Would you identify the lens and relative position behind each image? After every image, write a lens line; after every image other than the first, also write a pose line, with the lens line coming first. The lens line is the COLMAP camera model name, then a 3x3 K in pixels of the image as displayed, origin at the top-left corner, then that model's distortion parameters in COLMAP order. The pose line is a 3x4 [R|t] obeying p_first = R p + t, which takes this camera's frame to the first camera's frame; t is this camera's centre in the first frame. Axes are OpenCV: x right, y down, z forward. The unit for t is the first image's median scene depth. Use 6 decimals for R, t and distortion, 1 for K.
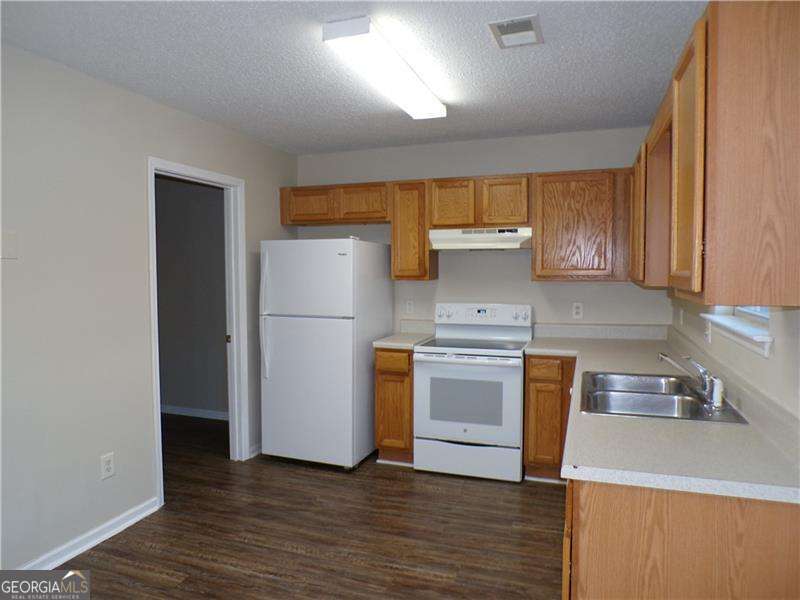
lens RADIAL K [[539.8, 0, 395.9], [0, 539.8, 298.6], [0, 0, 1]] dist [-0.052495, 0.030829]
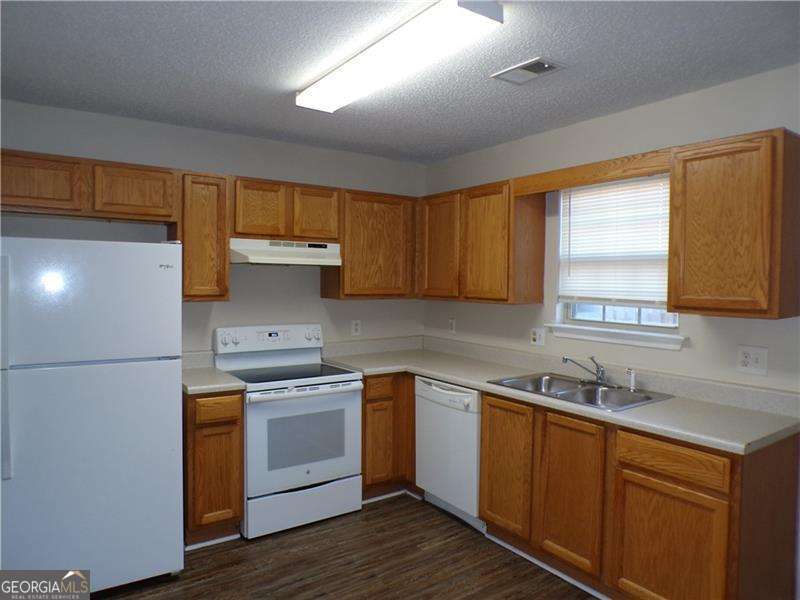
lens RADIAL K [[539.8, 0, 395.9], [0, 539.8, 298.6], [0, 0, 1]] dist [-0.052495, 0.030829]
pose [[0.581241, -0.016746, 0.813559, -0.479588], [0.032215, 0.999478, -0.002443, -0.028983], [-0.813094, 0.027628, 0.581477, 0.359275]]
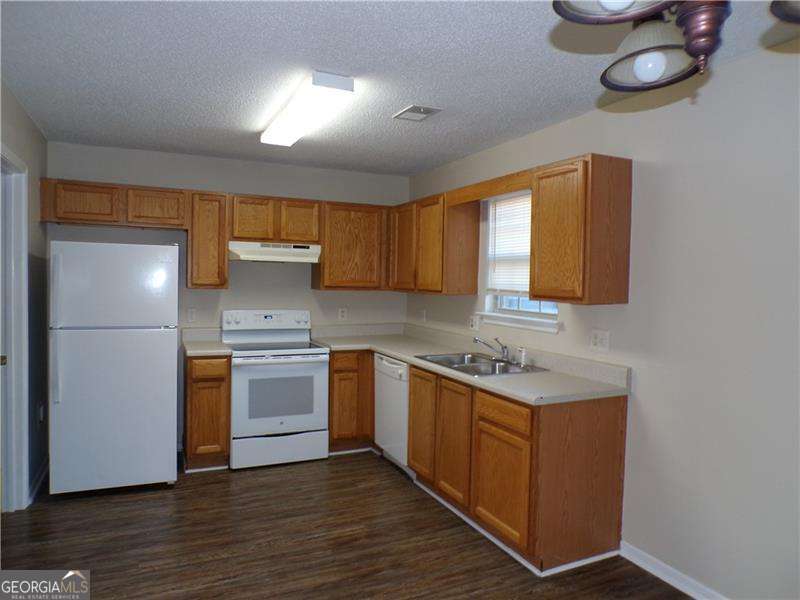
lens RADIAL K [[539.8, 0, 395.9], [0, 539.8, 298.6], [0, 0, 1]] dist [-0.052495, 0.030829]
pose [[0.710779, -0.005980, 0.703390, -0.476039], [0.015405, 0.999856, -0.007066, -0.002871], [-0.703246, 0.015858, 0.710769, 0.029688]]
